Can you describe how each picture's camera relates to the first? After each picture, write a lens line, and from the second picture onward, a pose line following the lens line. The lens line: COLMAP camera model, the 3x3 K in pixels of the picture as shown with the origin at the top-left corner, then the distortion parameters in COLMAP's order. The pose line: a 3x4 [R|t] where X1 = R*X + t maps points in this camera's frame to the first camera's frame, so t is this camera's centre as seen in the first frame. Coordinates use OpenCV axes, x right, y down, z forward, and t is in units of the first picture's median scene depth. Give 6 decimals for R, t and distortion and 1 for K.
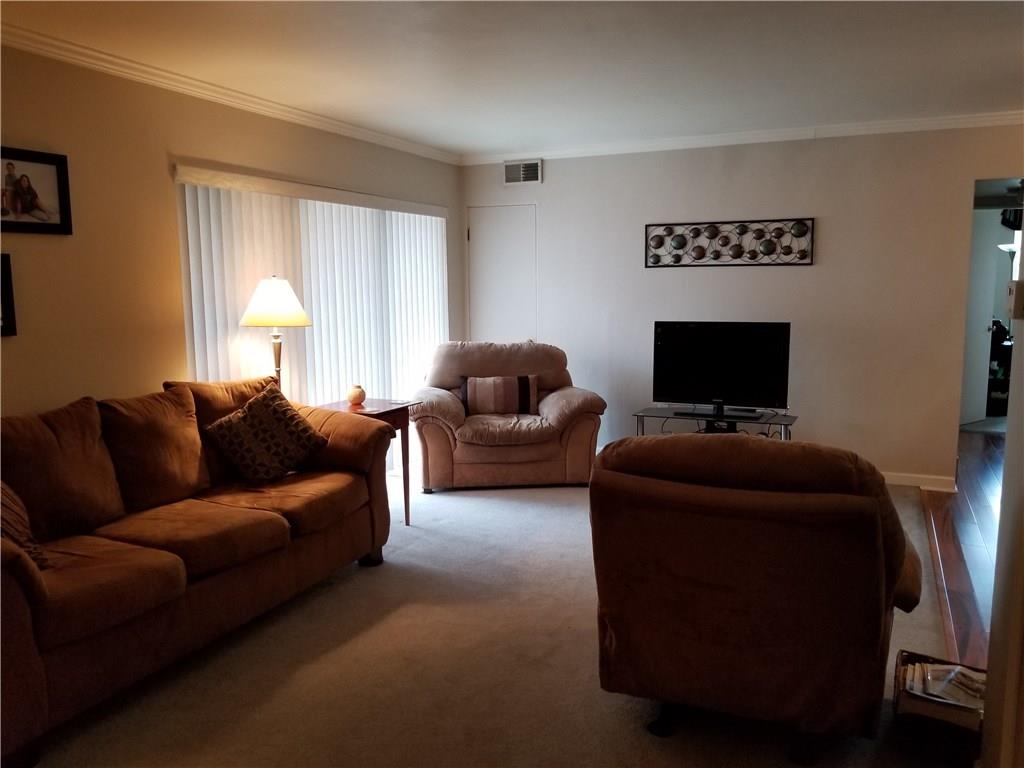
lens RADIAL K [[808.2, 0, 516.6], [0, 808.2, 382.9], [0, 0, 1]] dist [0.038052, -0.070128]
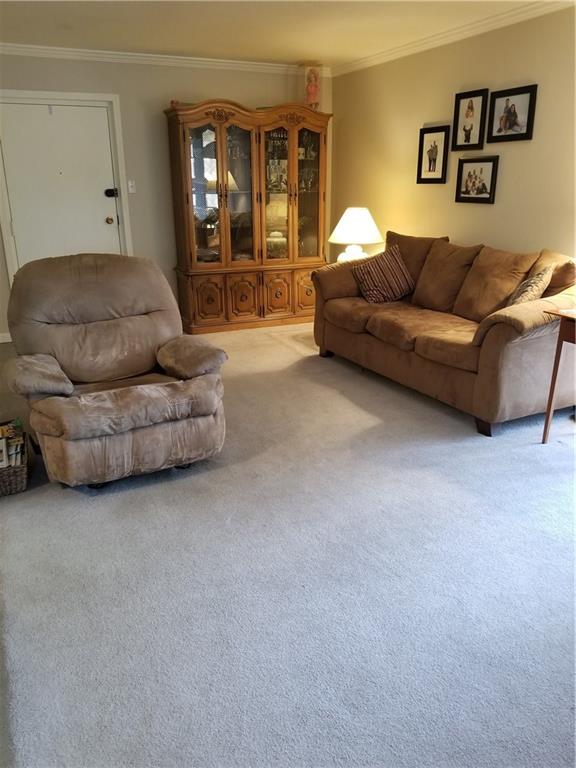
lens RADIAL K [[606.1, 0, 291.7], [0, 606.1, 385.3], [0, 0, 1]] dist [0.038052, -0.070128]
pose [[-0.643160, 0.256477, -0.721501, 0.717935], [-0.086085, 0.912047, 0.400949, -0.190625], [0.760877, 0.319985, -0.564514, 1.523018]]
